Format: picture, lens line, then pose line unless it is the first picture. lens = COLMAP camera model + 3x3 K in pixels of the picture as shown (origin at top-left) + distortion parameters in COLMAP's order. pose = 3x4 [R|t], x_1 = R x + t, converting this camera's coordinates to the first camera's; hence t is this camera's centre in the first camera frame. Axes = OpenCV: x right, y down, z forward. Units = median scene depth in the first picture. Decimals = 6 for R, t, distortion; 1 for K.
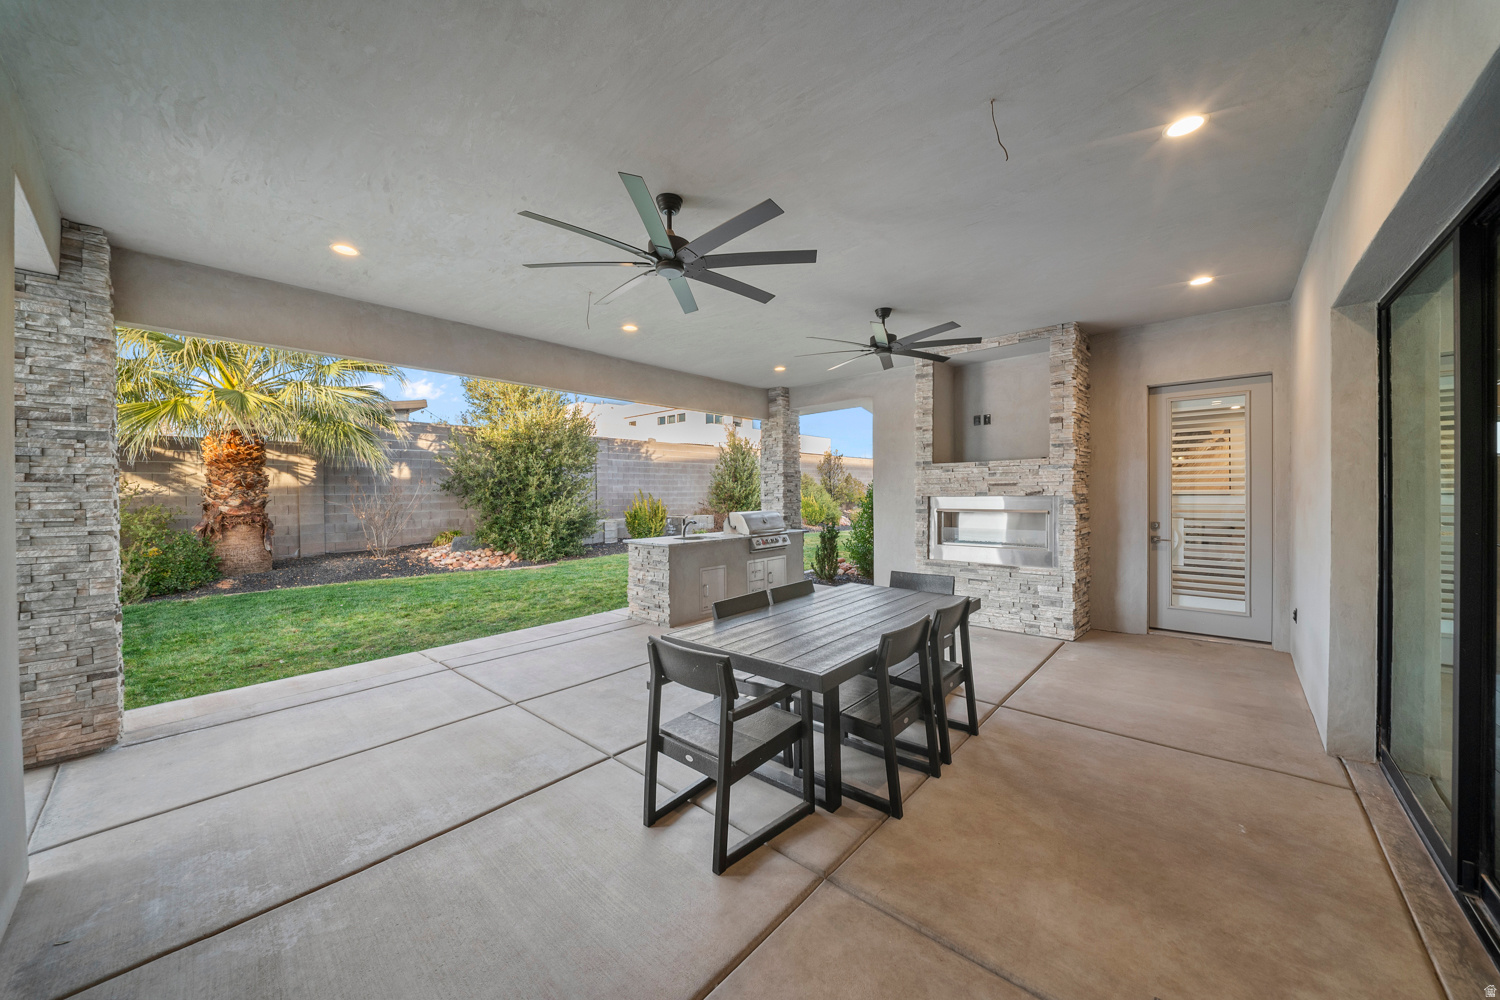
lens RADIAL K [[532.0, 0, 735.8], [0, 532.0, 497.2], [0, 0, 1]] dist [-0.000068, 0.000007]
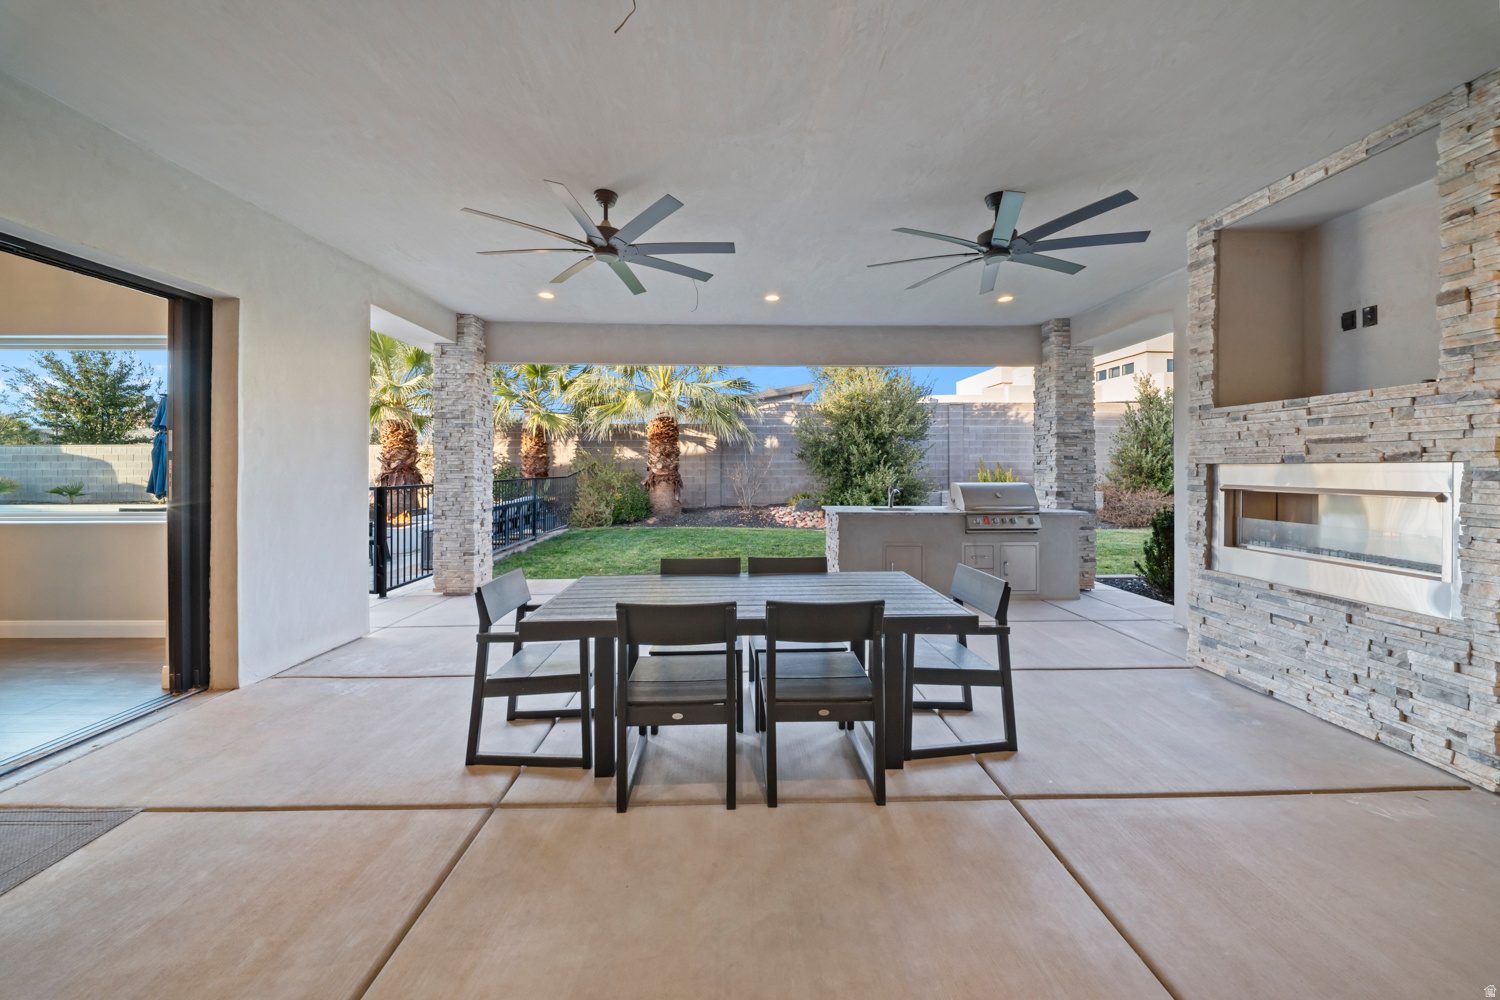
lens RADIAL K [[532.0, 0, 737.3], [0, 532.0, 467.0], [0, 0, 1]] dist [-0.000068, 0.000007]
pose [[0.690733, 0.011381, -0.723020, 0.319609], [-0.012834, 0.999912, 0.003479, 0.005006], [0.722996, 0.006876, 0.690818, 0.153027]]
